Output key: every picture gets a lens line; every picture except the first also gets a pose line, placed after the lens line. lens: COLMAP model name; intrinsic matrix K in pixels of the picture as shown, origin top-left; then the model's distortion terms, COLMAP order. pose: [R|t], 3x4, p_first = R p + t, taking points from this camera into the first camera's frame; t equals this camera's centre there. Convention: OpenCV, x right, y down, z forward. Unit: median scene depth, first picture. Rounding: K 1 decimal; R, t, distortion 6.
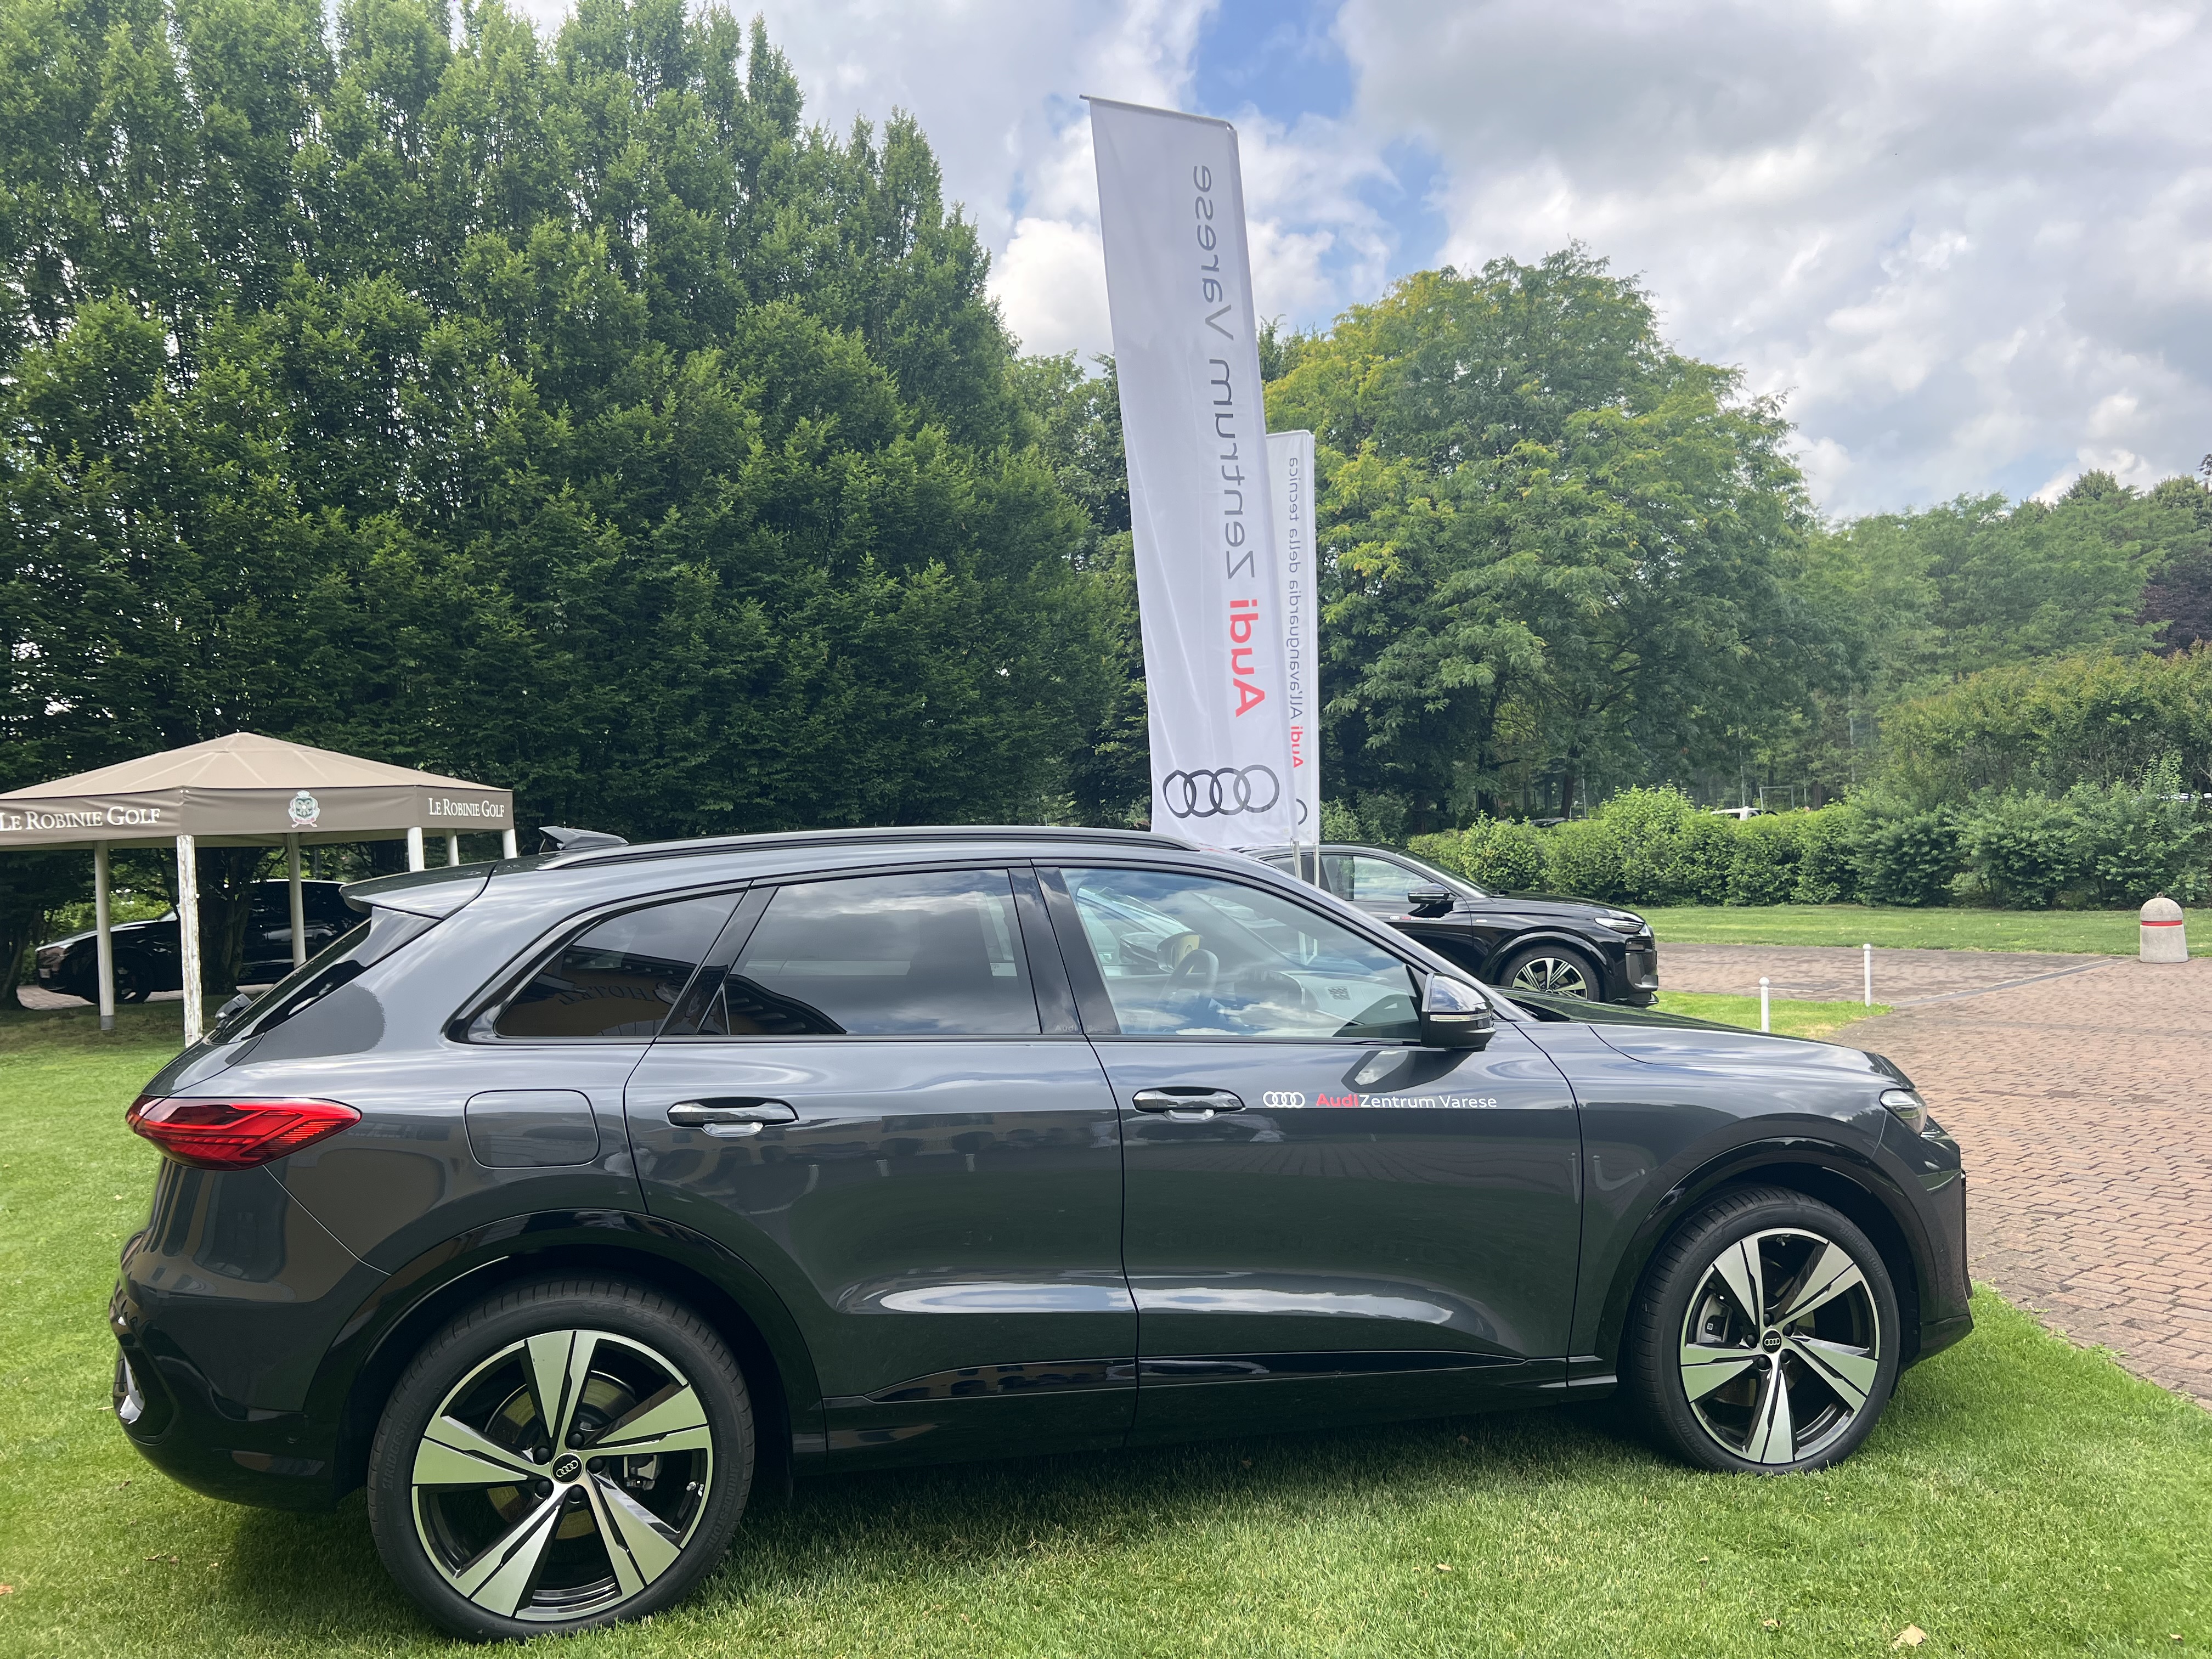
lens RADIAL K [[1682.9, 0, 1092.6], [0, 1682.9, 853.5], [0, 0, 1]] dist [0.047634, -0.040865]
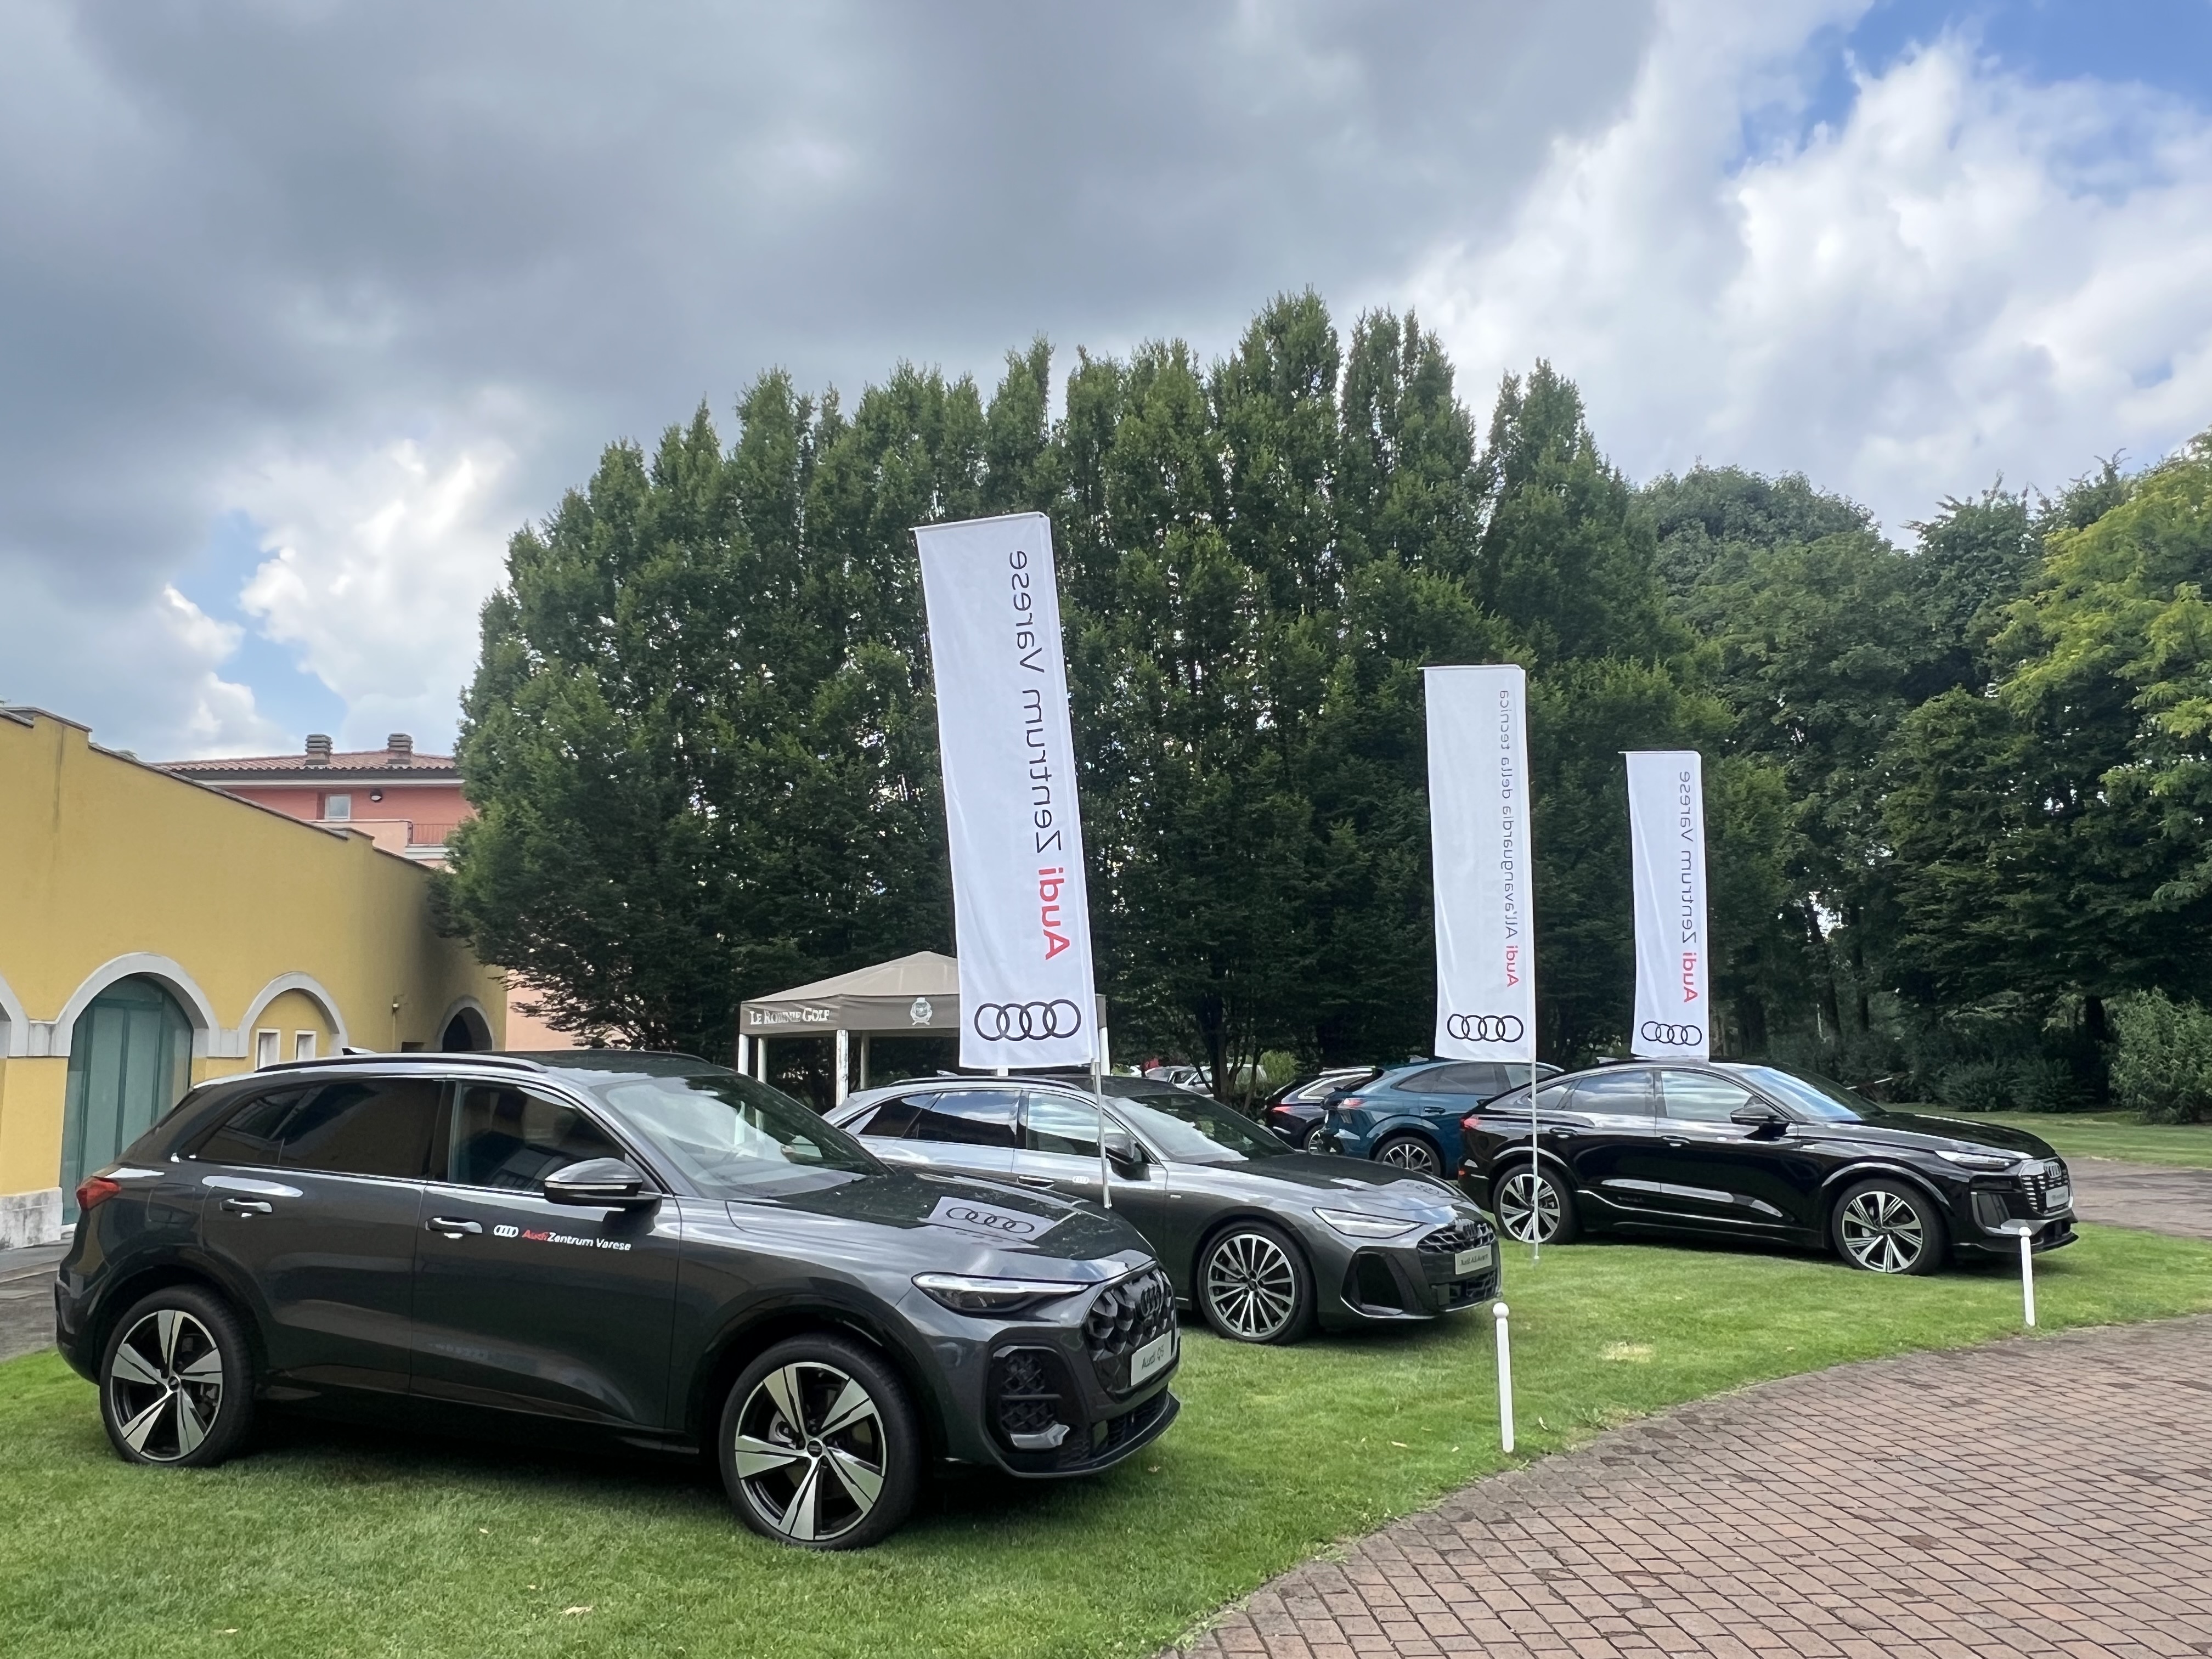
lens RADIAL K [[1663.0, 0, 1059.1], [0, 1663.0, 837.9], [0, 0, 1]] dist [-0.002164, 0.000269]
pose [[0.816746, -0.049325, -0.574885, 0.272147], [-0.020685, 0.993196, -0.114605, -0.010020], [0.576627, 0.105495, 0.810168, -0.003518]]
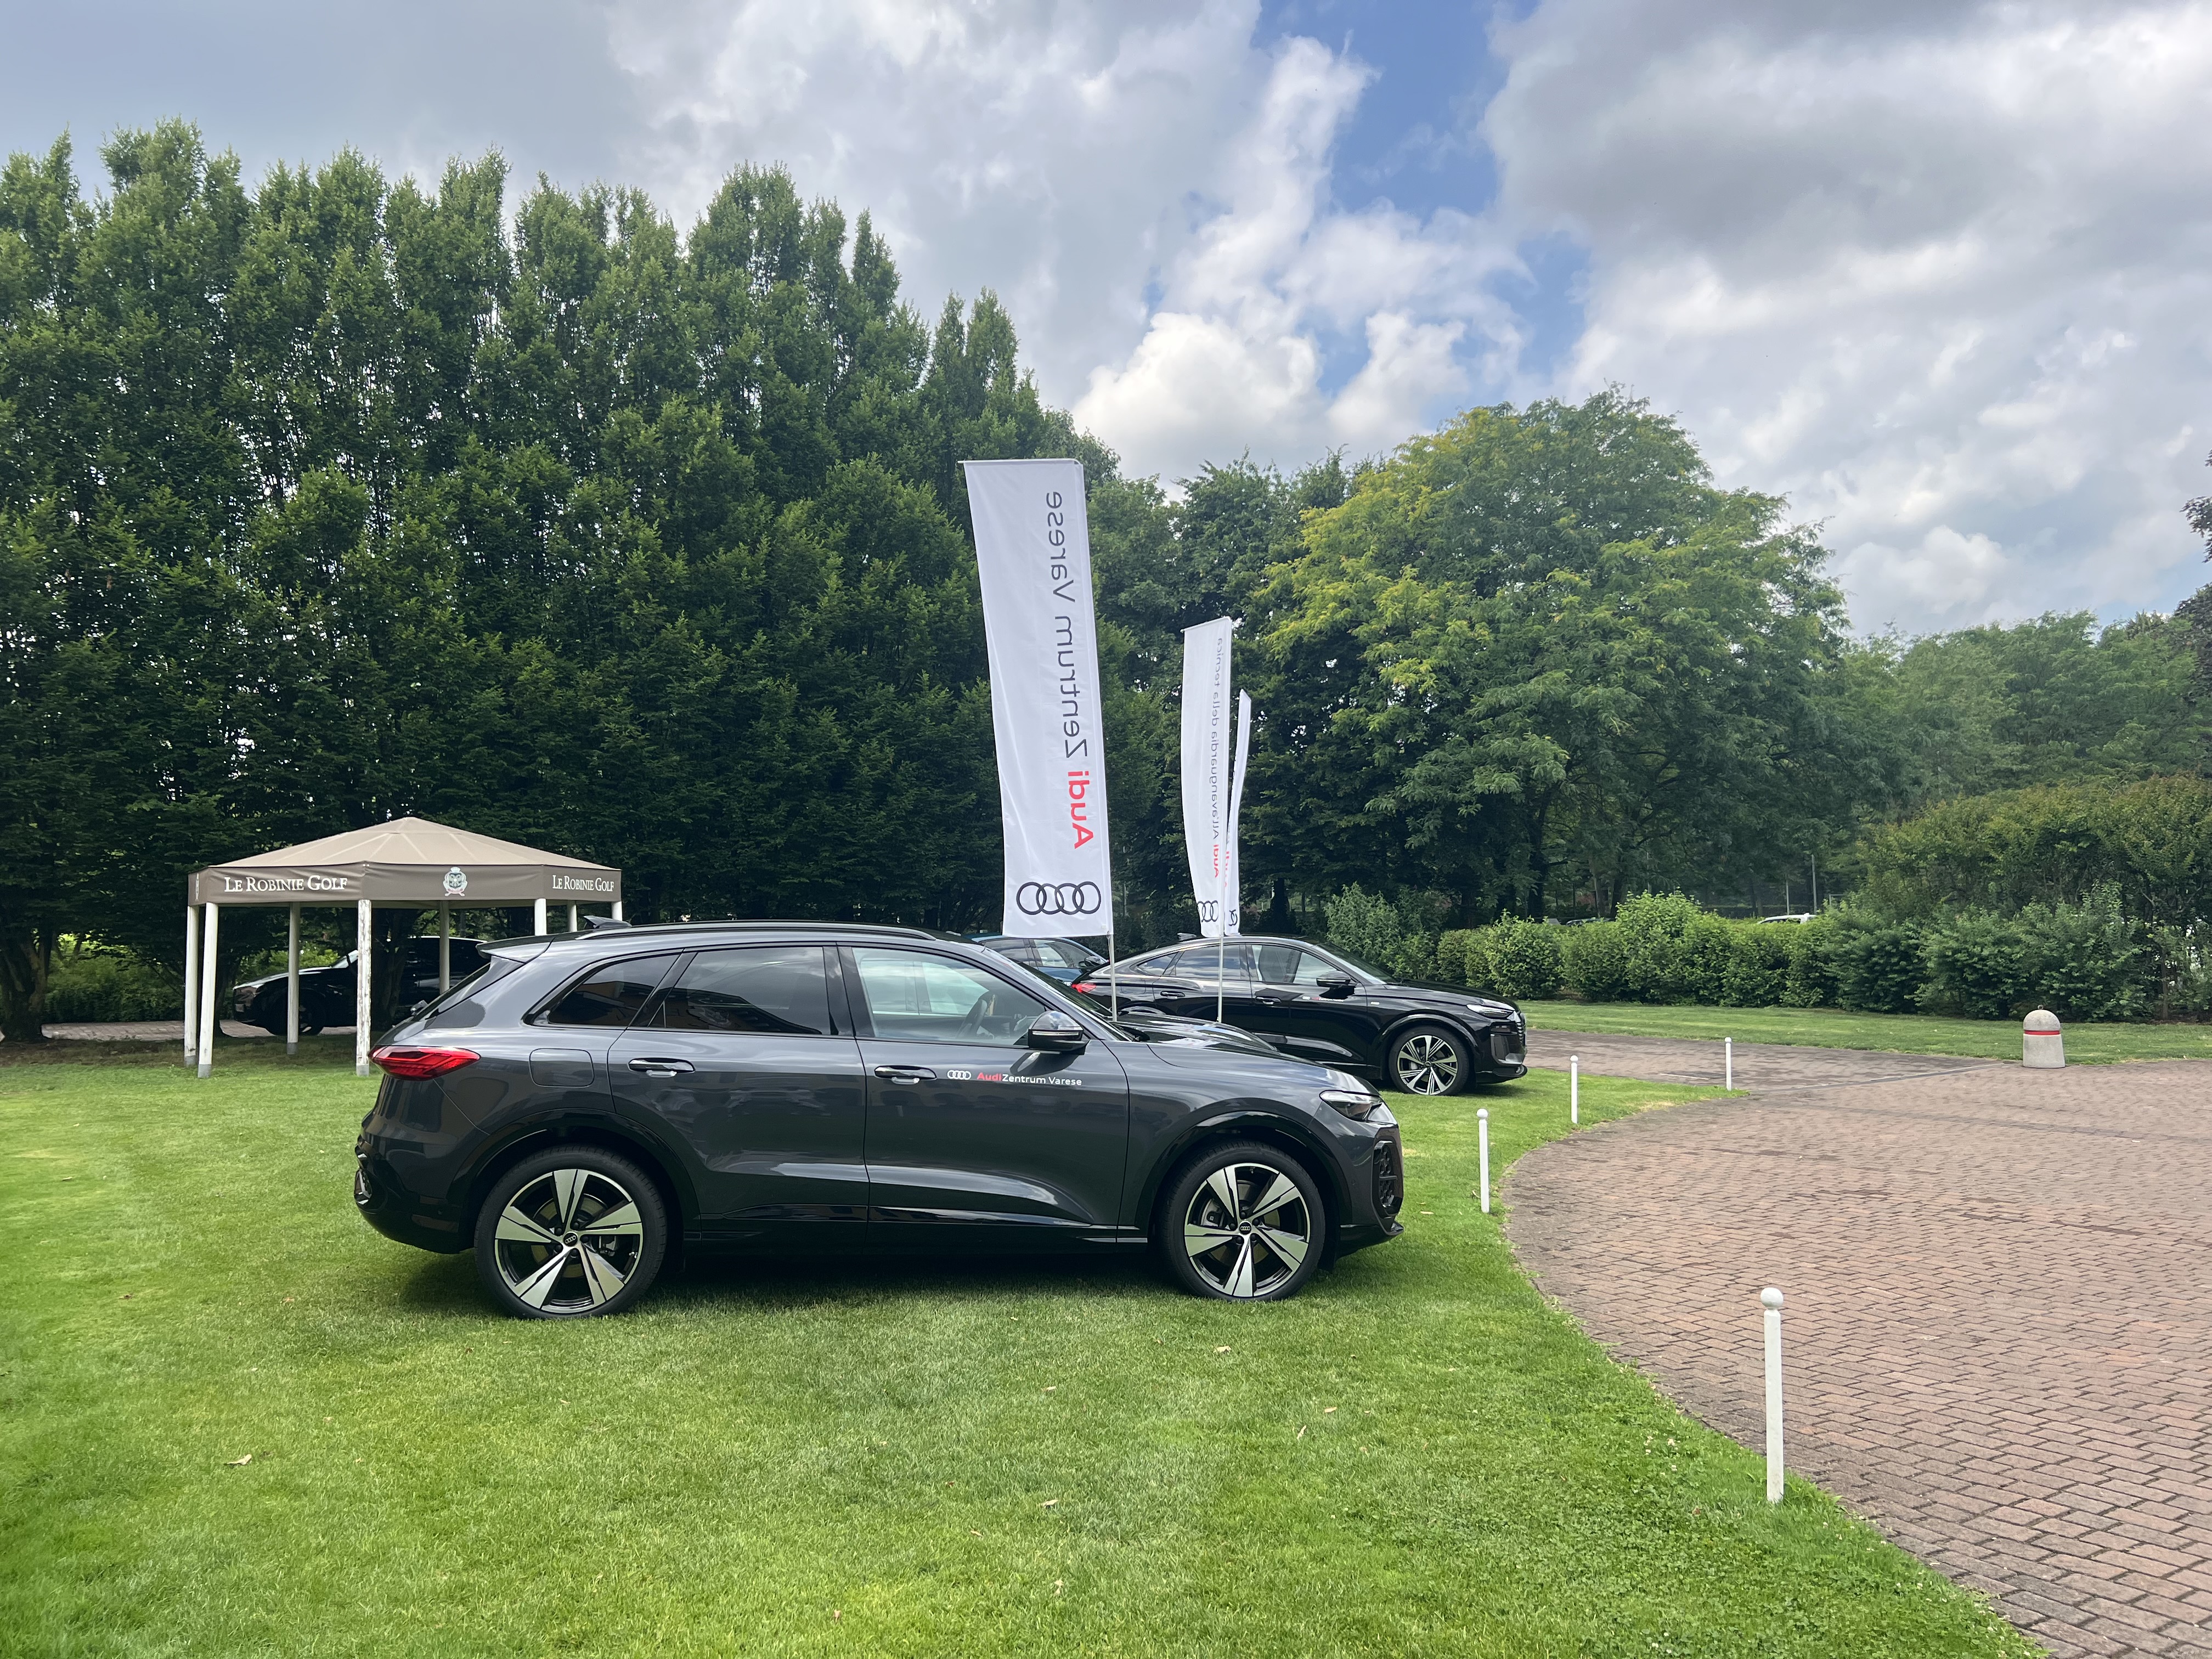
lens RADIAL K [[1687.1, 0, 1069.3], [0, 1687.1, 862.8], [0, 0, 1]] dist [0.101390, -0.134872]
pose [[0.995555, 0.030251, -0.089196, 0.073247], [-0.033924, 0.998626, -0.039950, -0.003412], [0.087865, 0.042798, 0.995213, -0.160633]]
